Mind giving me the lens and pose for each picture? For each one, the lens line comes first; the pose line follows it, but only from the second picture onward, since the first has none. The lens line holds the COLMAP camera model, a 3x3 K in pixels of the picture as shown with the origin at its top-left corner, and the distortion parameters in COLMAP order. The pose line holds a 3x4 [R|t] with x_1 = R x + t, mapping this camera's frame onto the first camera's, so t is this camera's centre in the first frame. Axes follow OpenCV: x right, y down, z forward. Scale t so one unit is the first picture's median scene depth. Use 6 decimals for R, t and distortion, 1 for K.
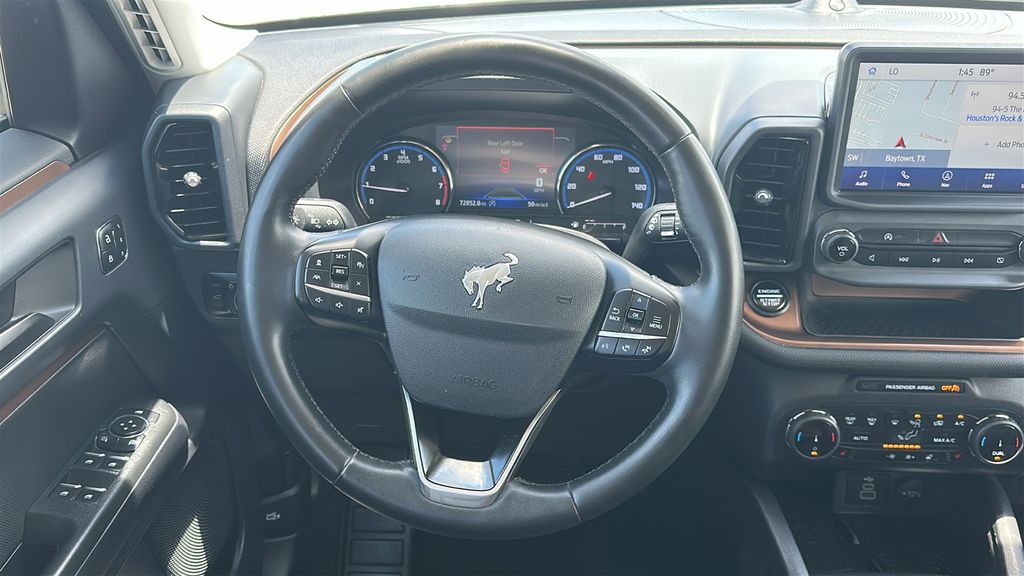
lens RADIAL K [[889.3, 0, 500.3], [0, 889.3, 282.7], [0, 0, 1]] dist [0.102243, -0.180776]
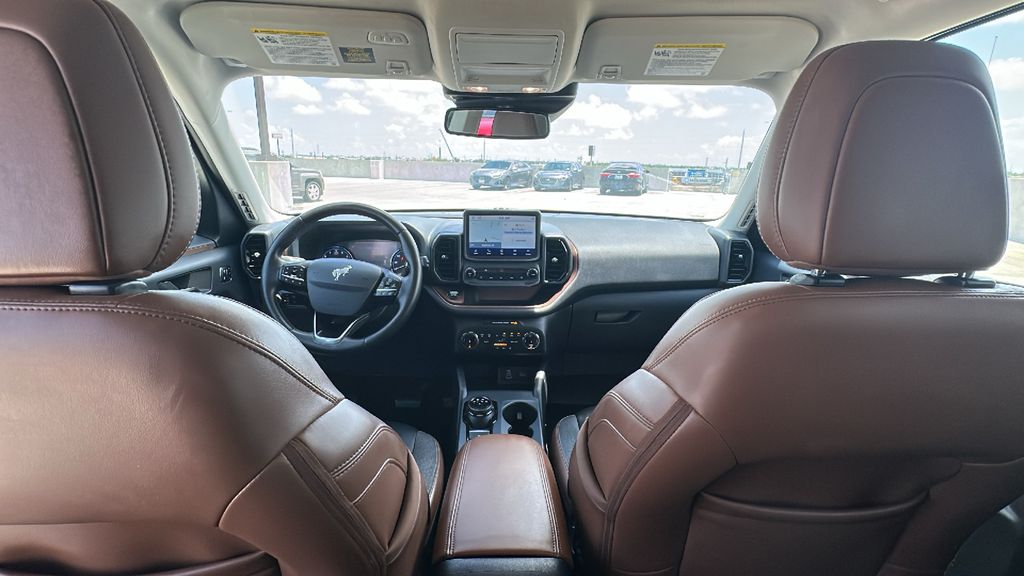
lens RADIAL K [[474.4, 0, 515.7], [0, 474.4, 287.7], [0, 0, 1]] dist [-0.001847, 0.000175]
pose [[0.997175, -0.002602, 0.075073, 0.419956], [0.019104, 0.975327, -0.219936, 0.377774], [-0.072649, 0.220749, 0.972621, -0.600762]]
